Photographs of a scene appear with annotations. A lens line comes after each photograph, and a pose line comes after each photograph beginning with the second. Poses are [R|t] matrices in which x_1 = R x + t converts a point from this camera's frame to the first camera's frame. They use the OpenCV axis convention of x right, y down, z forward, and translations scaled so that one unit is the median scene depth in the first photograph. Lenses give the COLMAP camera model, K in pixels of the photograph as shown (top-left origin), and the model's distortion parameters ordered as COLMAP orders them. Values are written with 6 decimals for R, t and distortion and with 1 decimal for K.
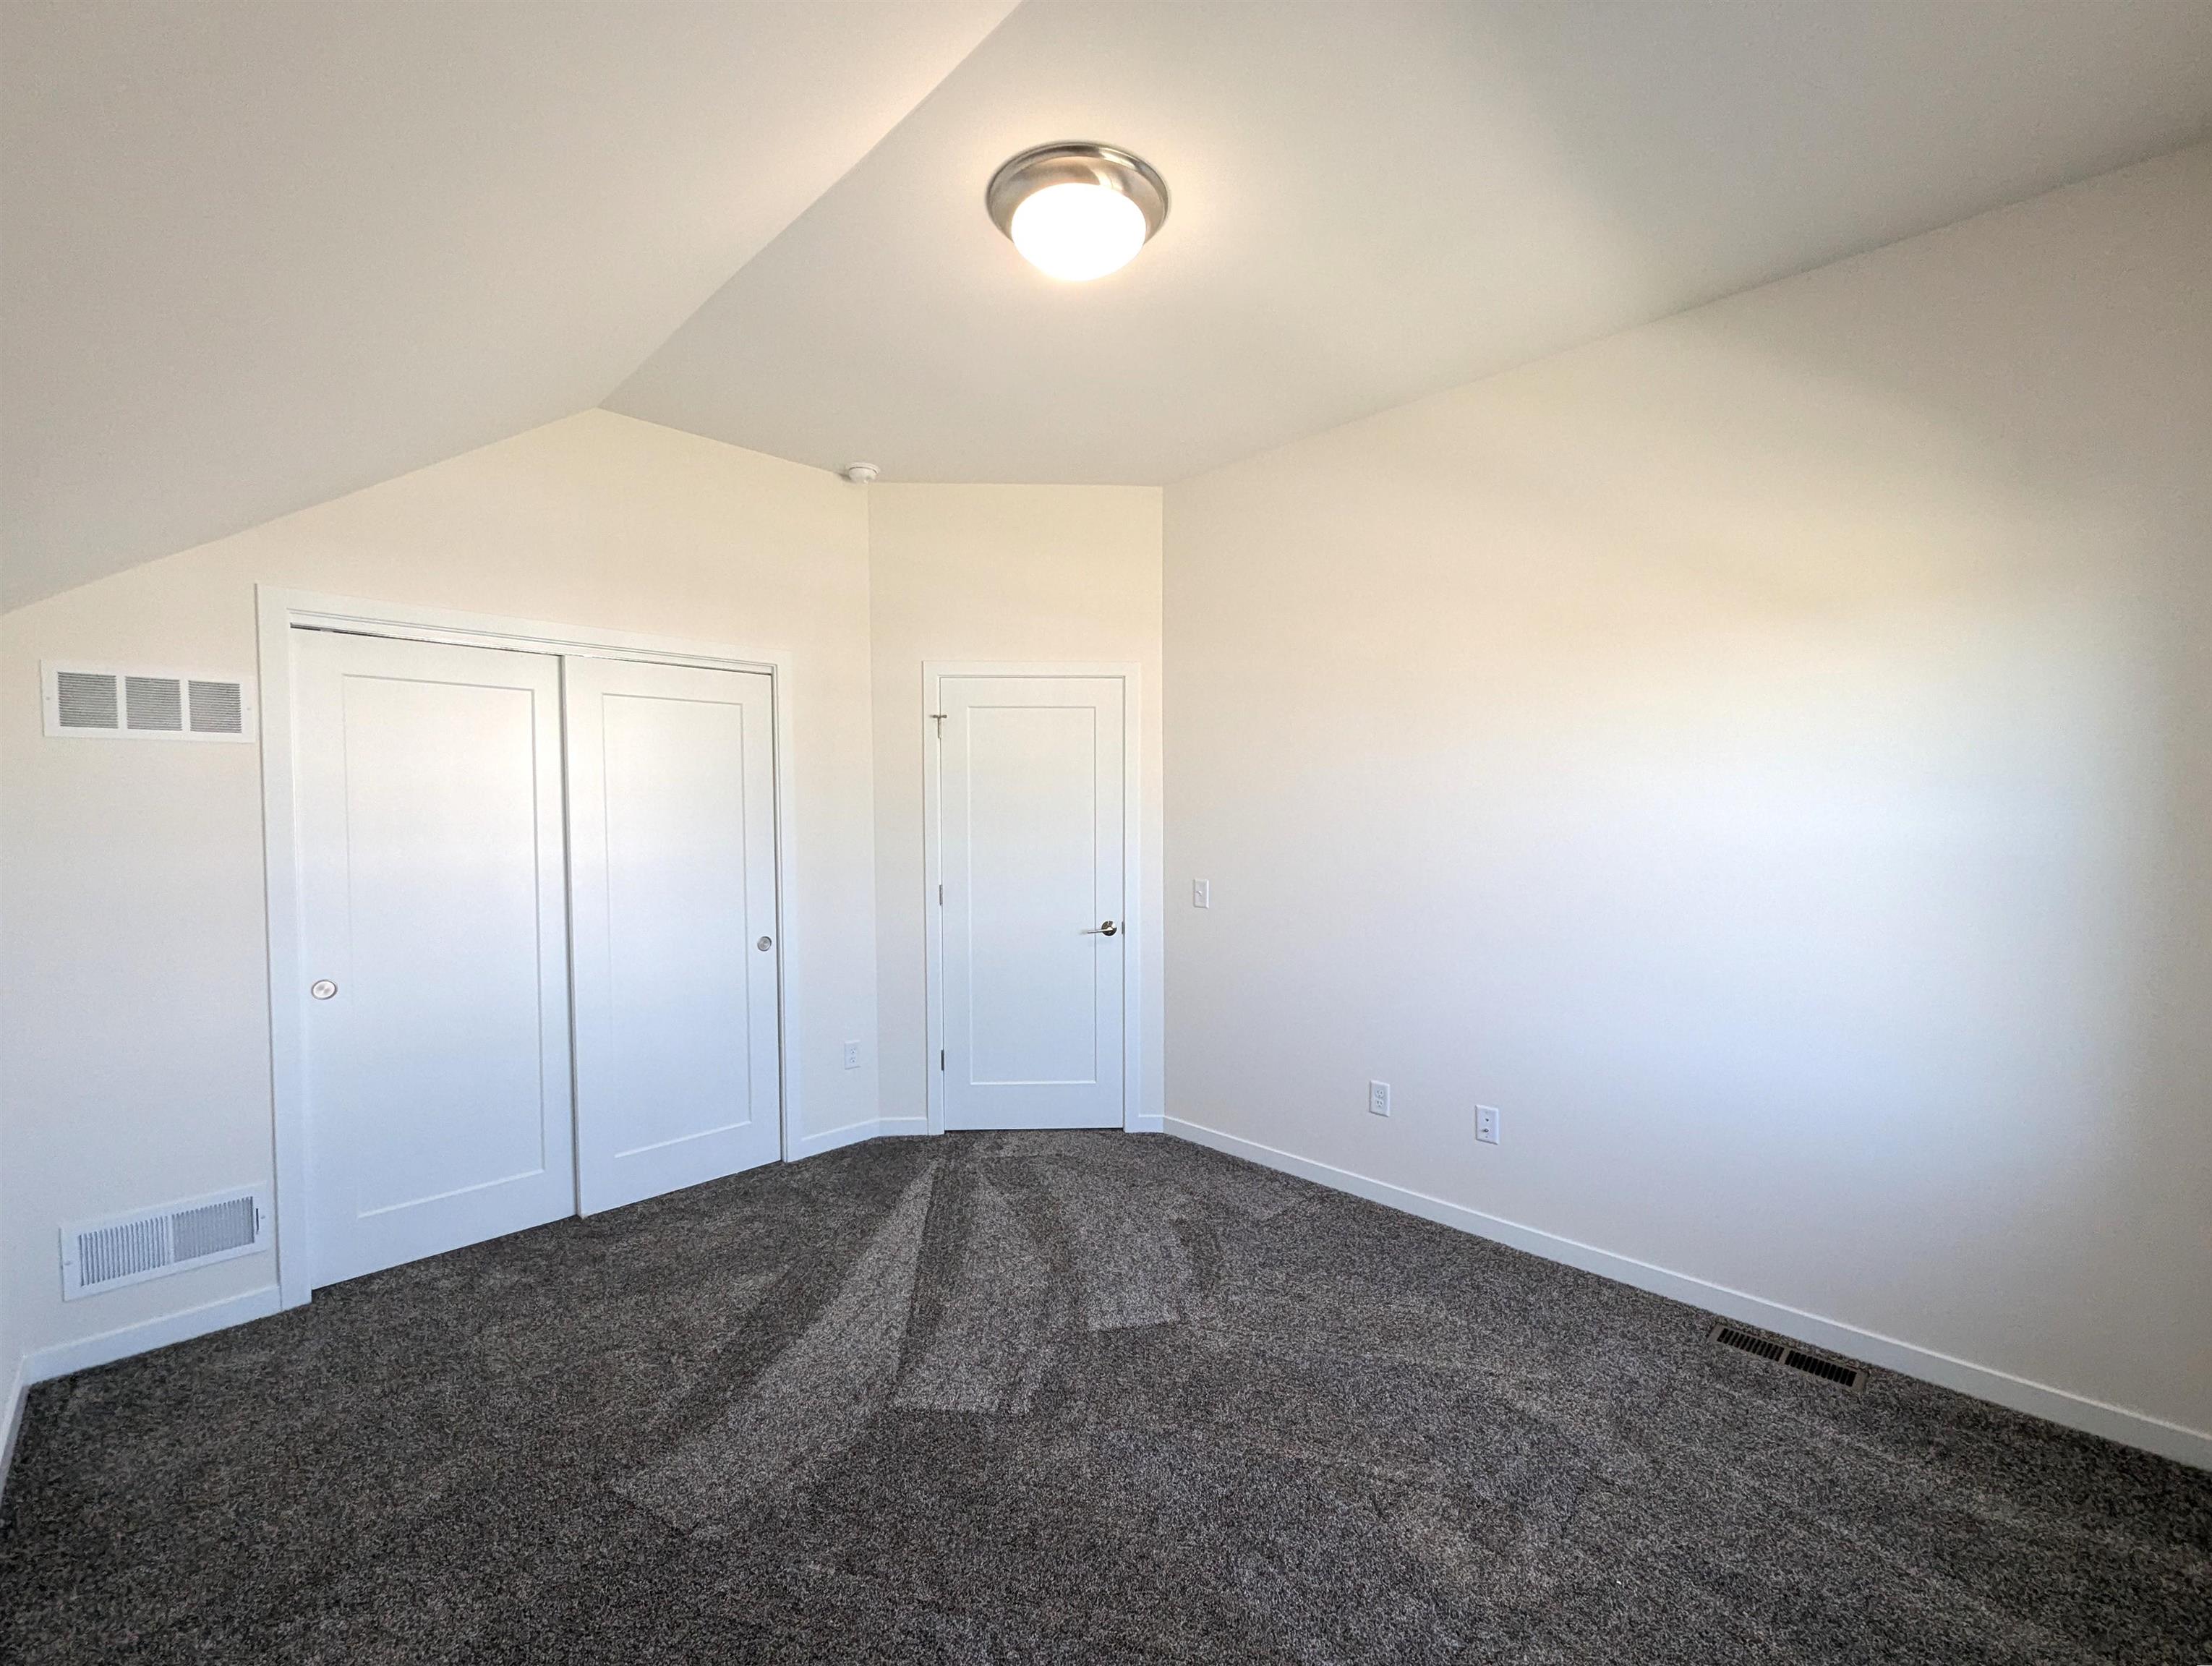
lens RADIAL K [[914.4, 0, 1106.0], [0, 914.4, 833.0], [0, 0, 1]] dist [0.022206, 0.000233]
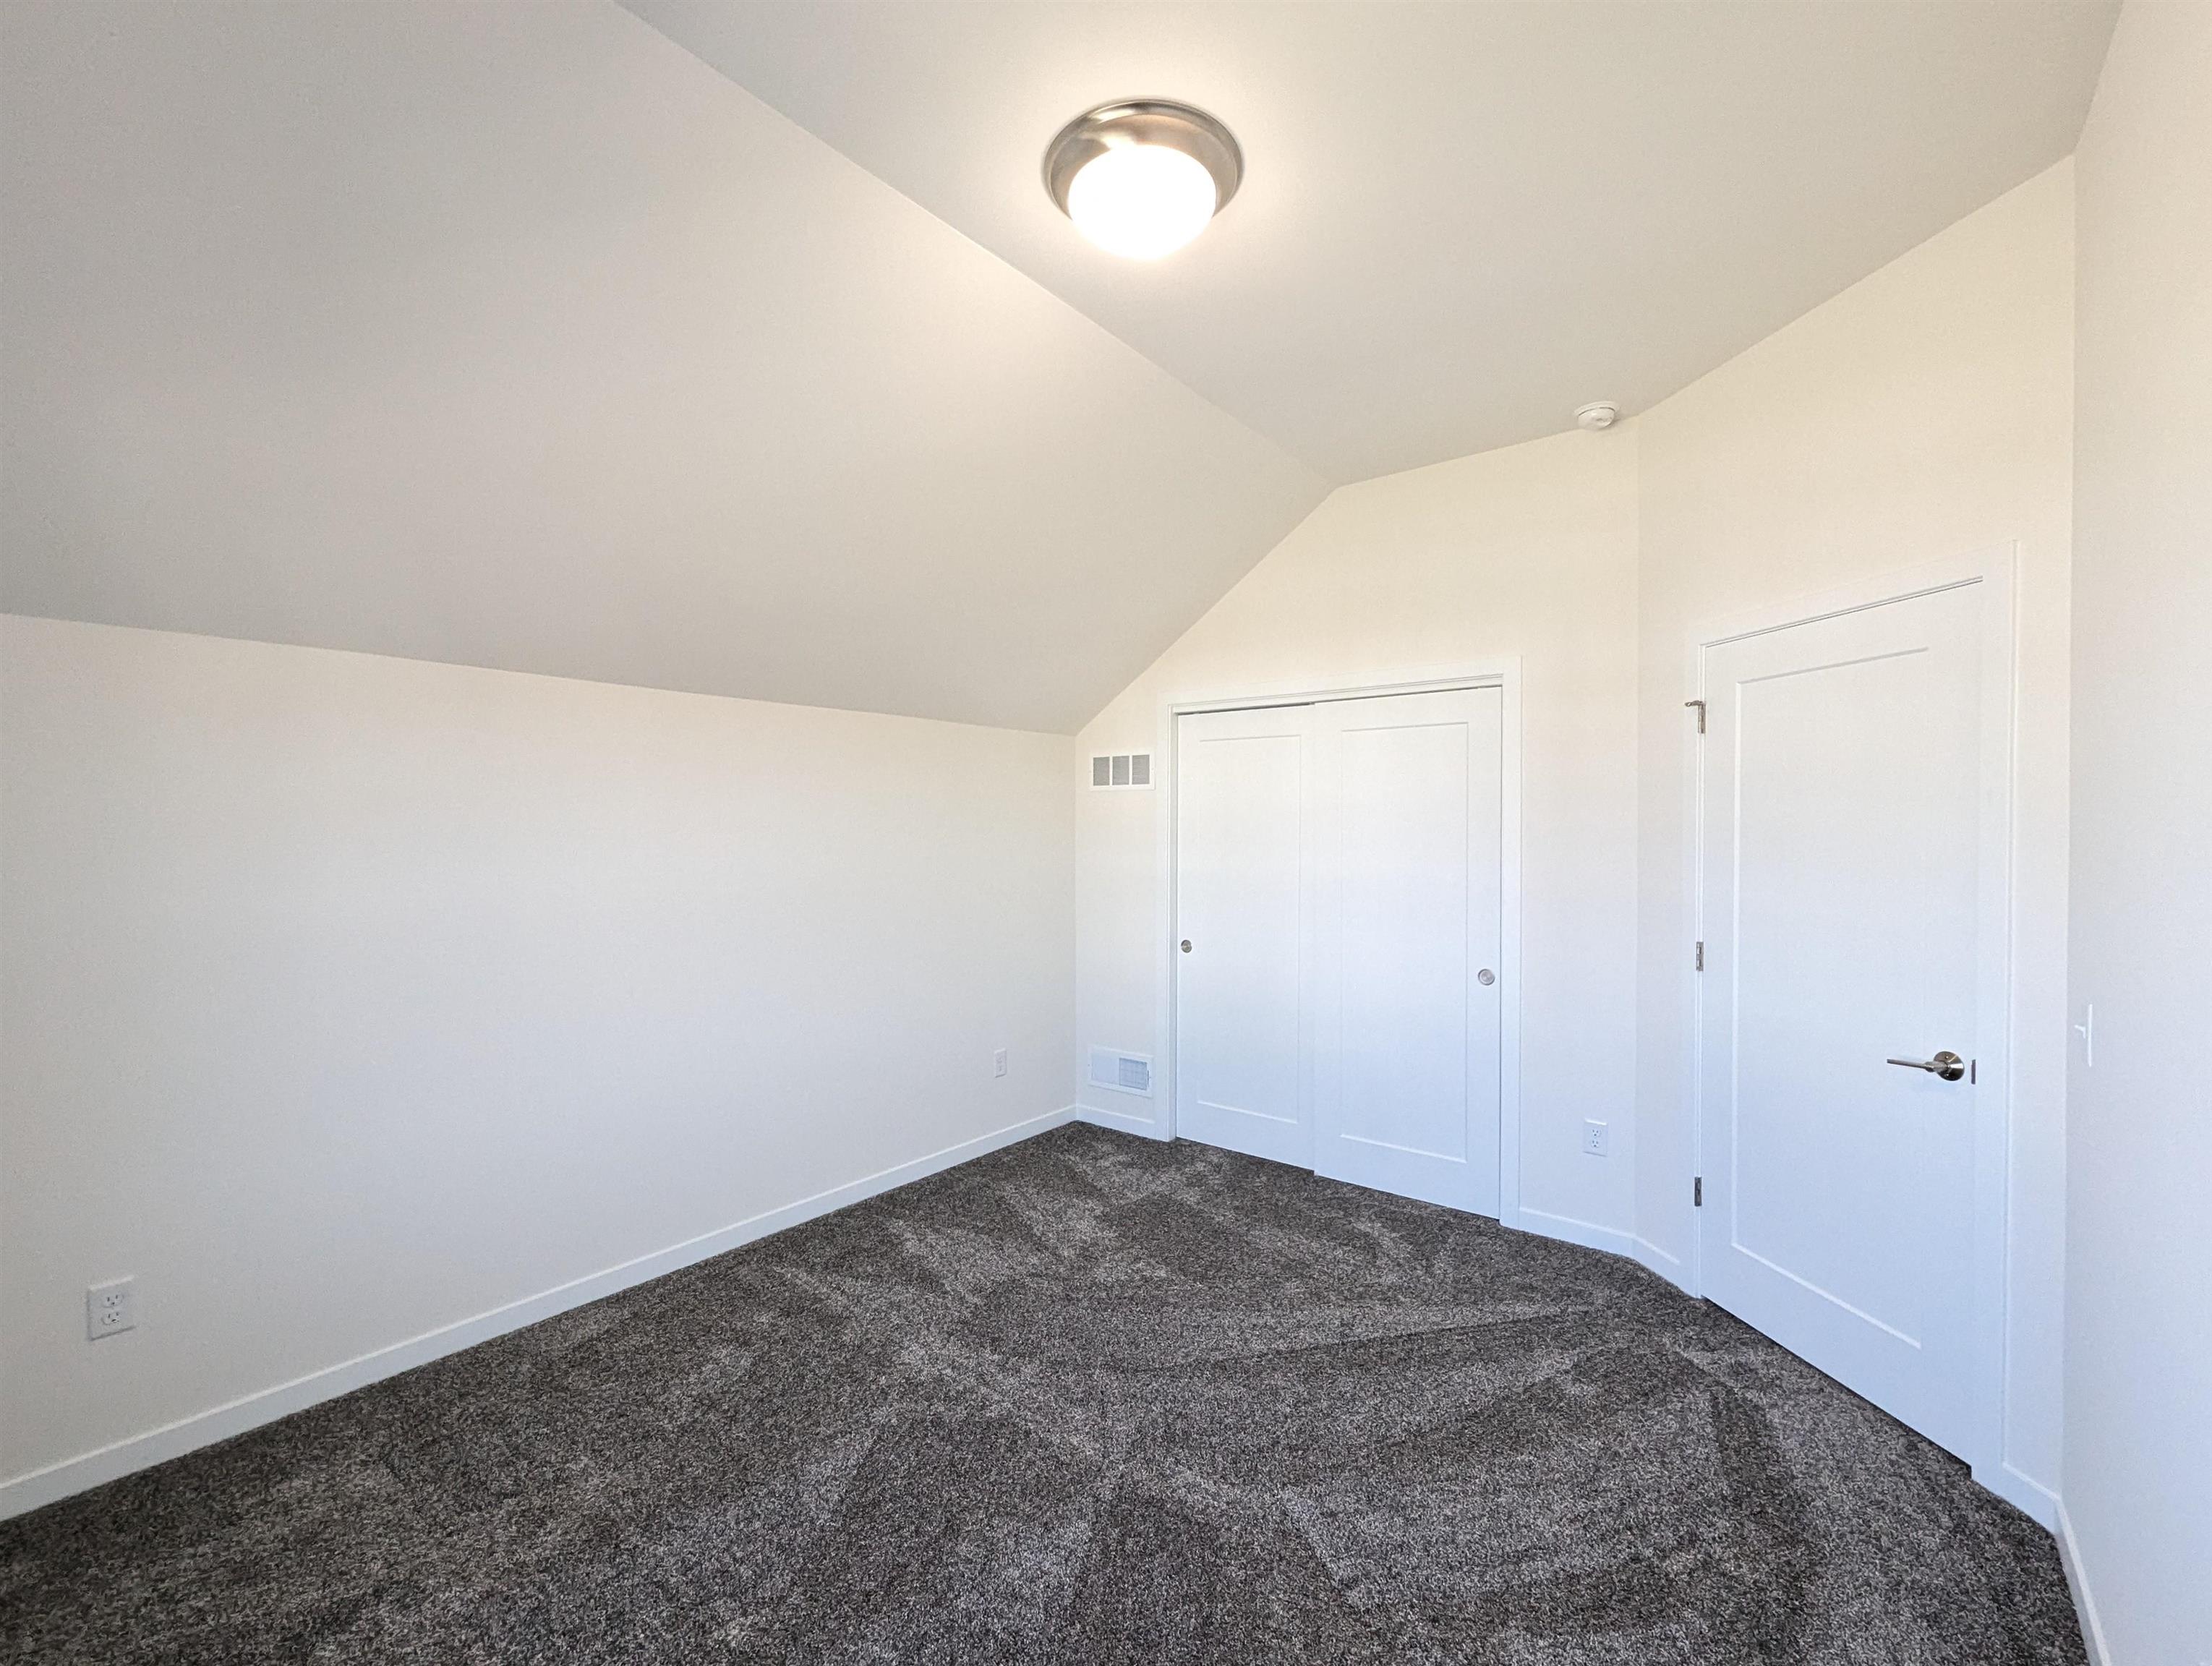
lens RADIAL K [[928.2, 0, 1106.6], [0, 928.2, 842.9], [0, 0, 1]] dist [0.002801, 0.000419]
pose [[0.149288, 0.019530, -0.988601, 0.502882], [-0.033404, 0.999334, 0.014698, -0.016615], [0.988229, 0.030829, 0.149841, 0.483970]]
